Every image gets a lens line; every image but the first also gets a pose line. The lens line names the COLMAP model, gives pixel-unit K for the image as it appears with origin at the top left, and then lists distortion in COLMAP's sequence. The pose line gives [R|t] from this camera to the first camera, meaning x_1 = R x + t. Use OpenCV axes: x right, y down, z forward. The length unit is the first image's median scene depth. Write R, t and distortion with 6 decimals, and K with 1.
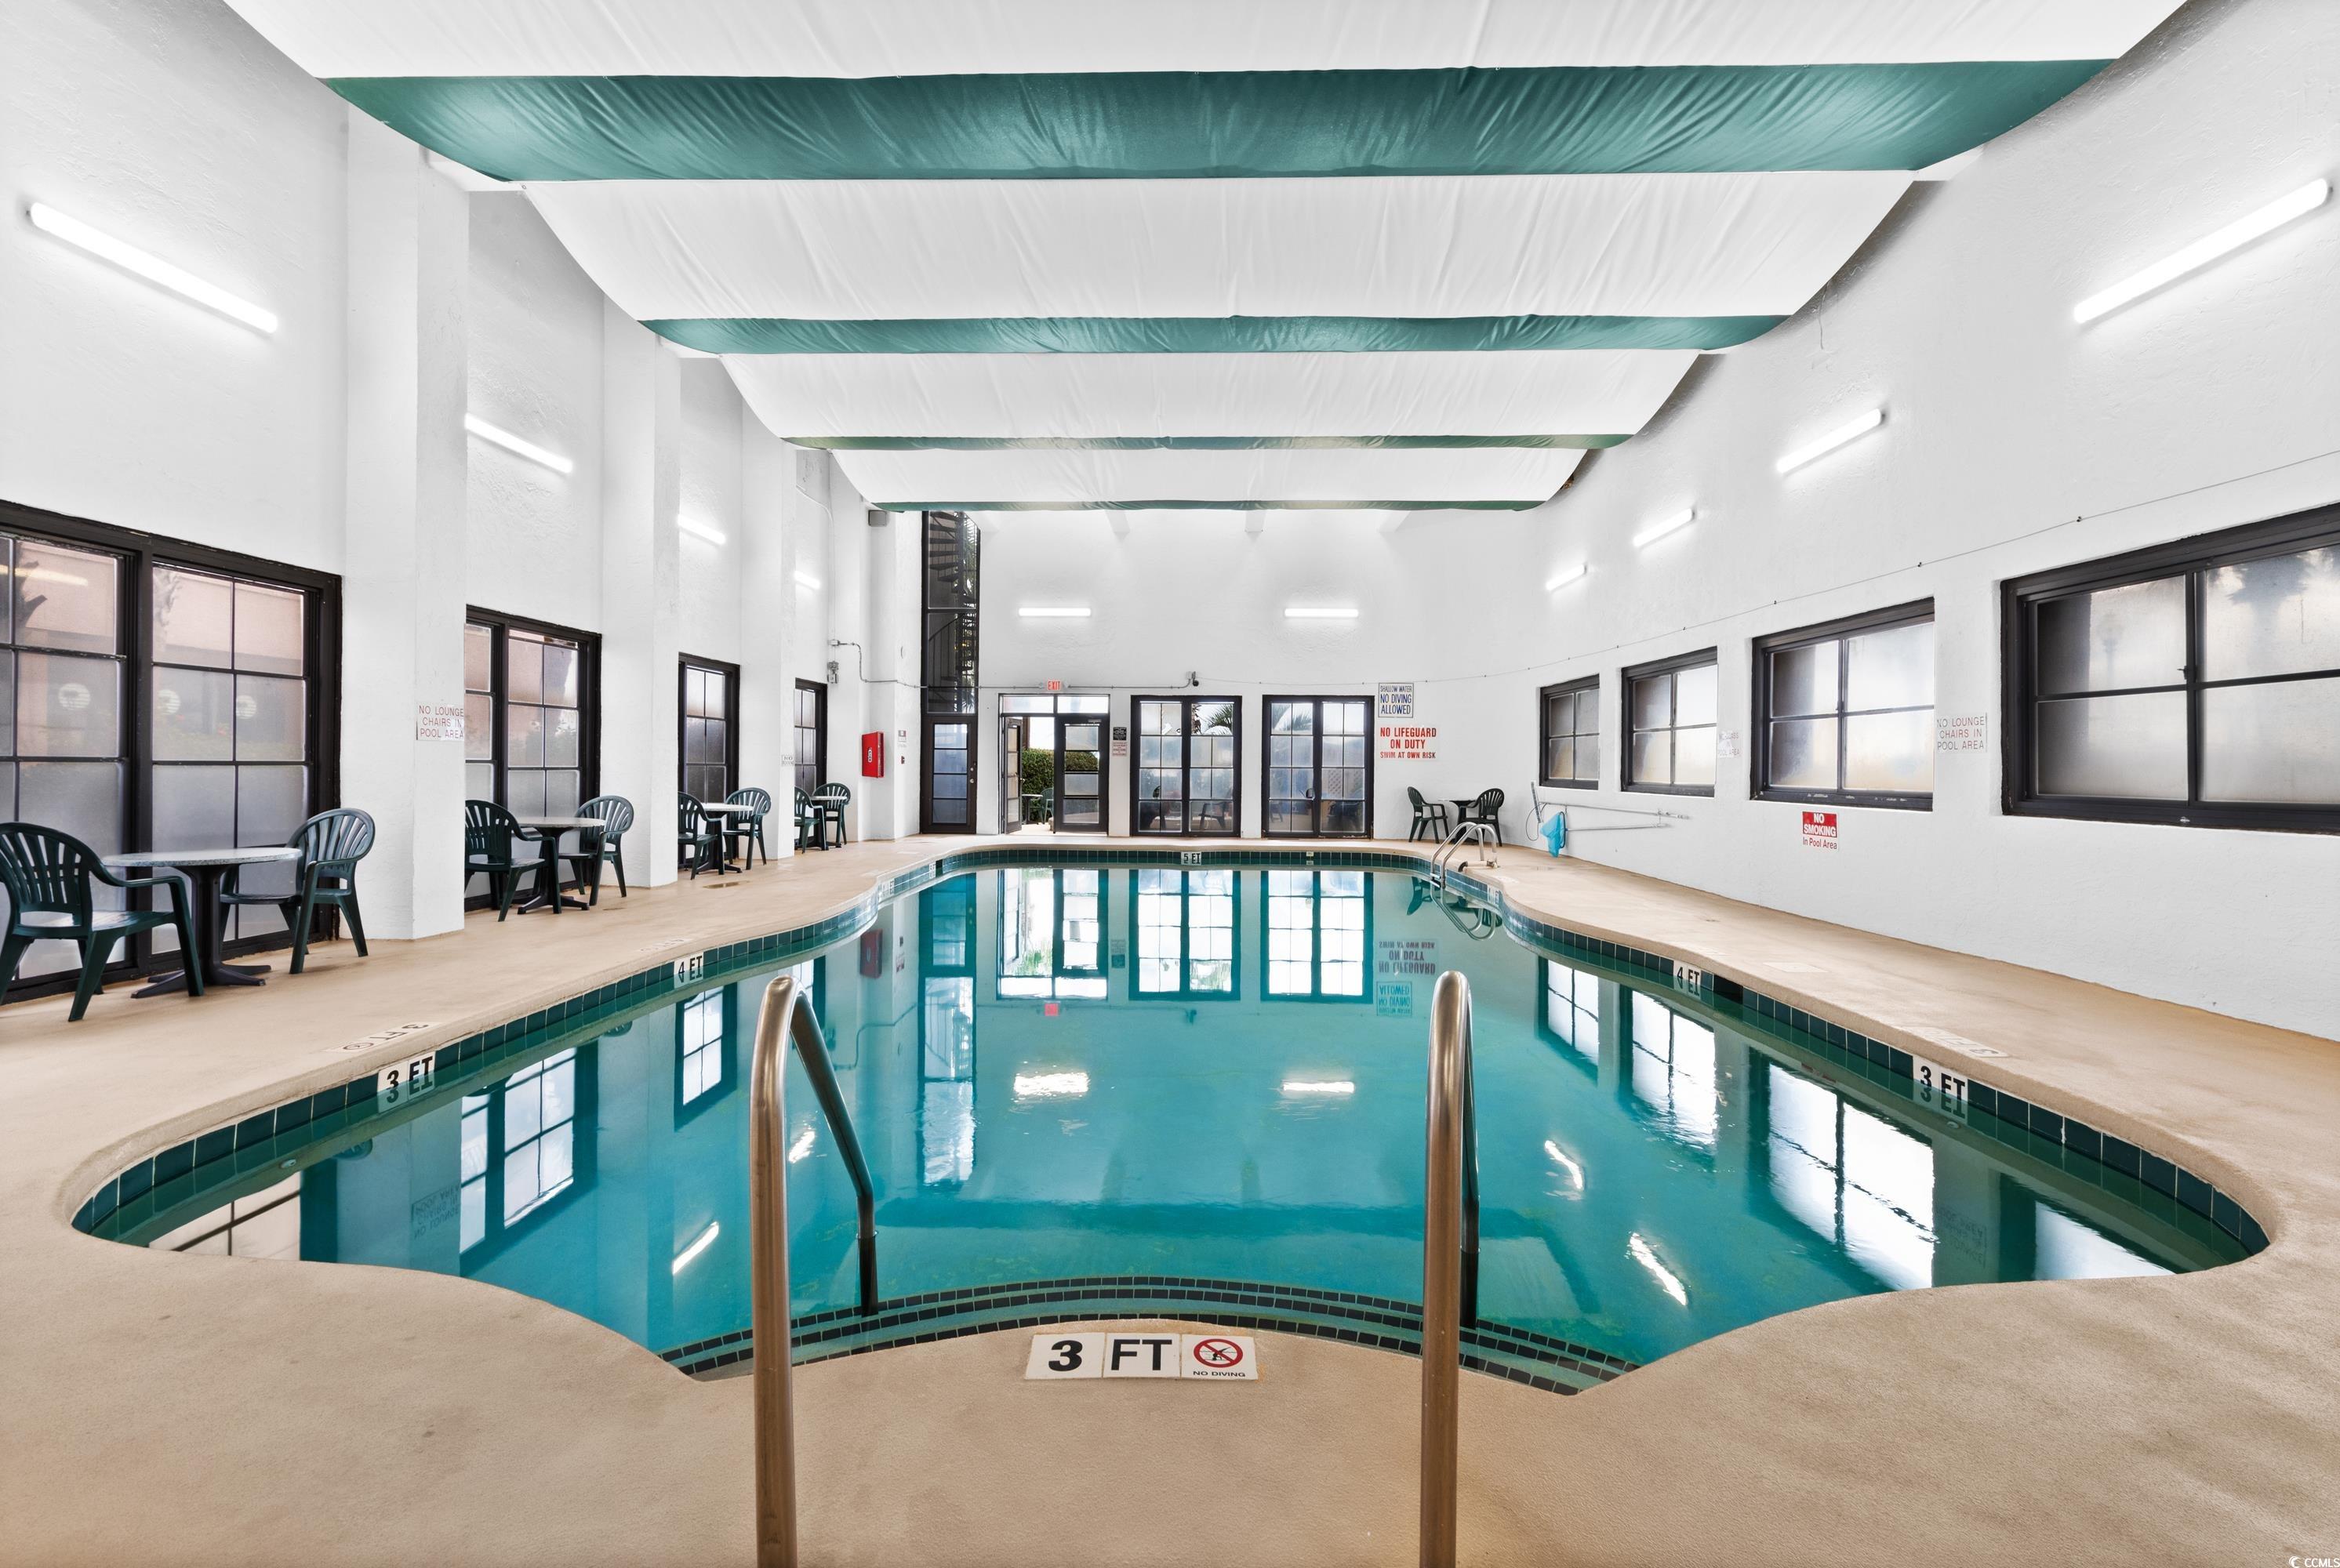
lens RADIAL K [[991.2, 0, 1179.3], [0, 991.2, 776.9], [0, 0, 1]] dist [0.002061, -0.000601]
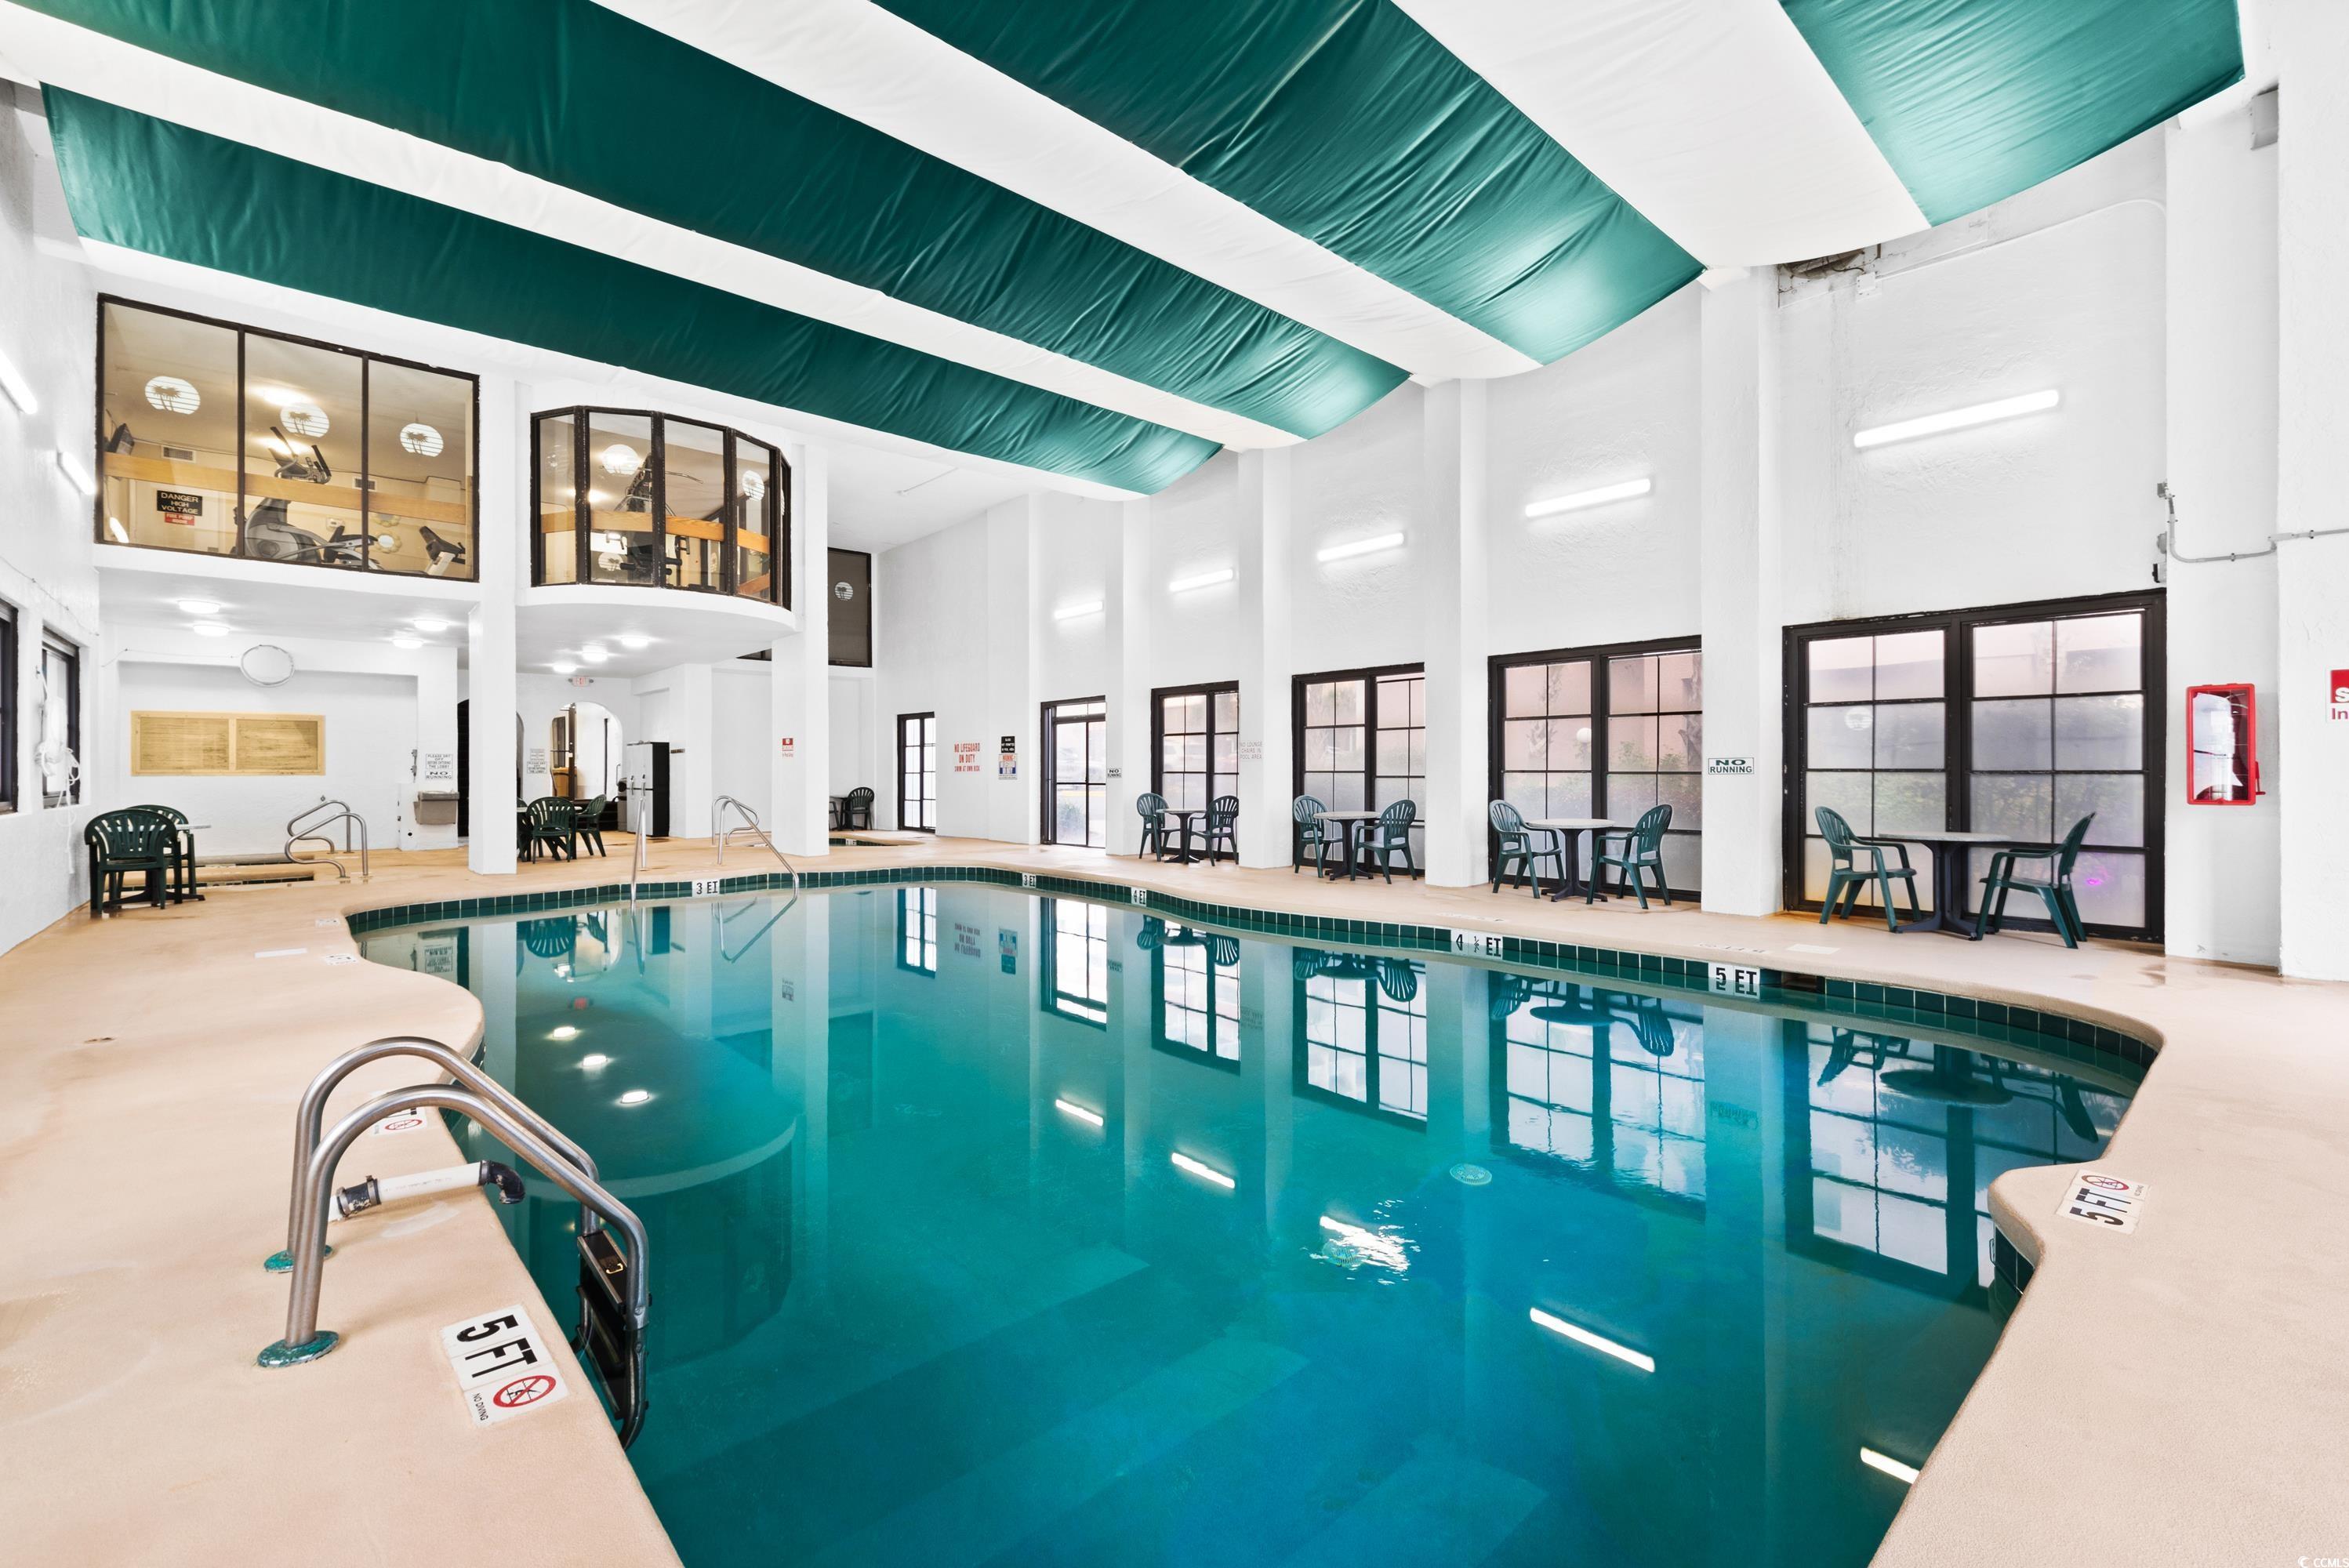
lens RADIAL K [[984.8, 0, 1164.0], [0, 984.8, 764.8], [0, 0, 1]] dist [0.023766, 0.000240]
pose [[-0.735063, -0.006456, -0.677968, 0.251349], [-0.004941, 0.999979, -0.004166, -0.003756], [0.677981, 0.000288, -0.735079, 0.427050]]
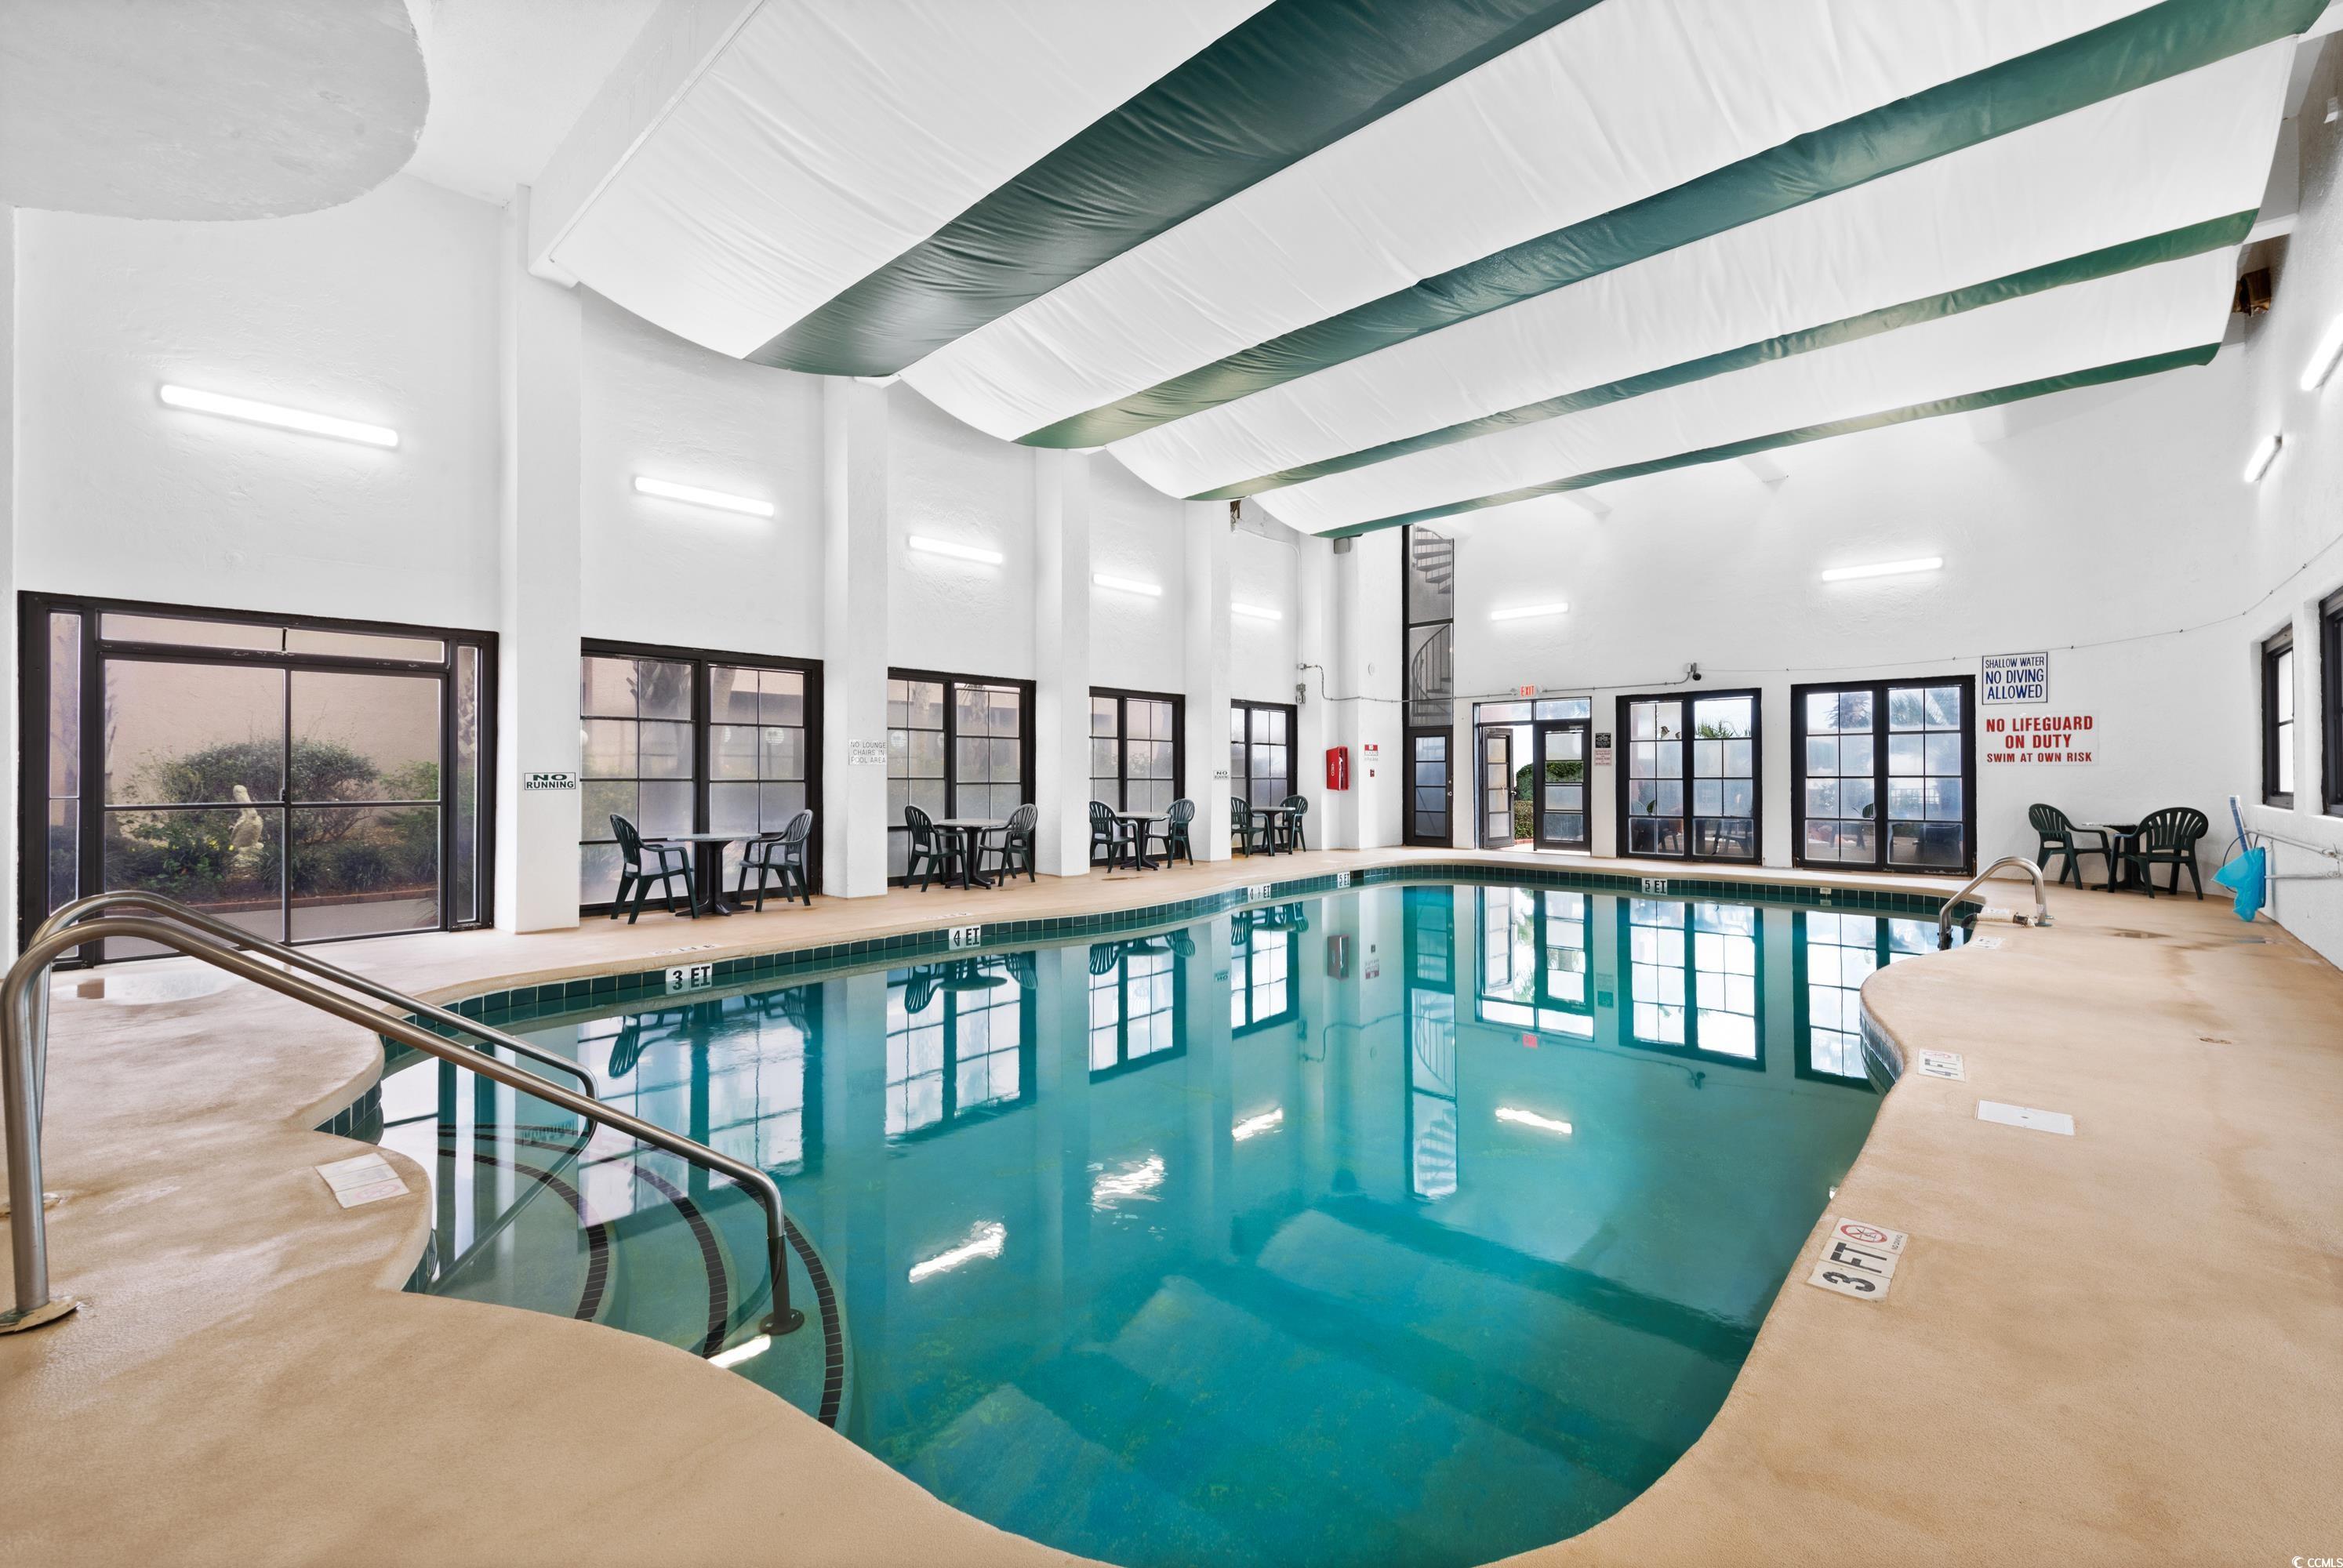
lens RADIAL K [[992.5, 0, 1185.2], [0, 992.5, 777.4], [0, 0, 1]] dist [0.002061, -0.000601]
pose [[0.743525, -0.008524, -0.668654, 0.252014], [0.000458, 0.999925, -0.012237, -0.000141], [0.668708, 0.008792, 0.743473, 0.094055]]
